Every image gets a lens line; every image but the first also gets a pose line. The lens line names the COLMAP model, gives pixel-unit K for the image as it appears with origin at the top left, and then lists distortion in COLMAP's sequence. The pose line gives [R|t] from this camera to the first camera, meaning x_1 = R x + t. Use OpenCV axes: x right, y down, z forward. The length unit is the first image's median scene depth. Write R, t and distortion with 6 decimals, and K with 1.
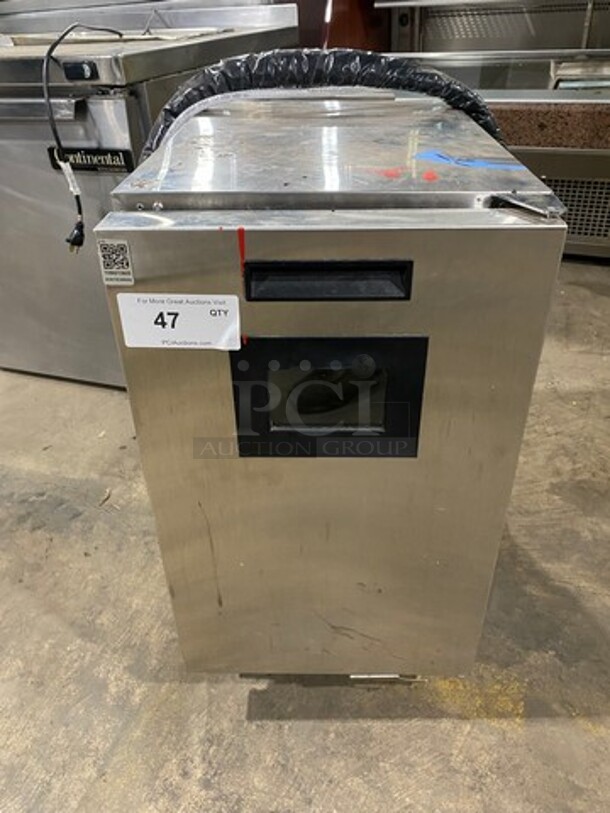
lens RADIAL K [[605.9, 0, 305.6], [0, 605.9, 405.1], [0, 0, 1]] dist [0.010317, 0.004542]
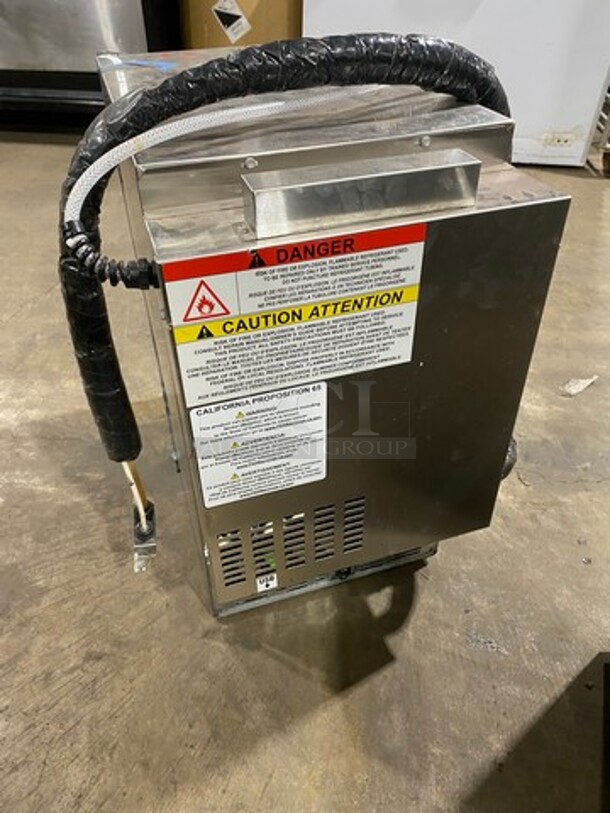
lens RADIAL K [[605.9, 0, 302.5], [0, 605.9, 407.4], [0, 0, 1]] dist [0.010317, 0.004542]
pose [[-0.938698, 0.236335, -0.250984, 0.244303], [-0.174949, 0.300752, 0.937519, -0.826230], [0.297052, 0.923956, -0.240968, 1.167658]]
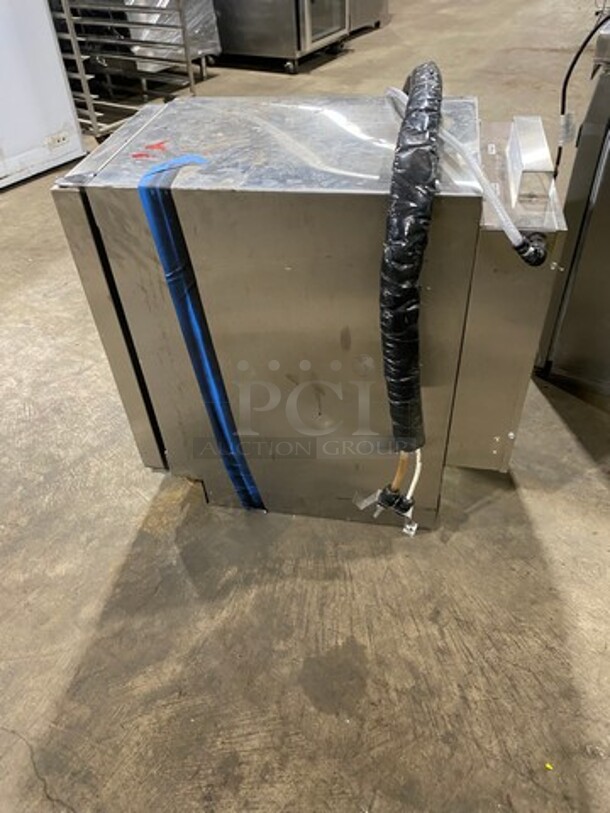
lens RADIAL K [[605.9, 0, 304.5], [0, 605.9, 404.3], [0, 0, 1]] dist [0.010317, 0.004542]
pose [[-0.146644, 0.684673, -0.713946, 0.868557], [-0.511959, 0.565032, 0.647021, -0.619245], [0.846401, 0.460392, 0.267666, 0.610369]]
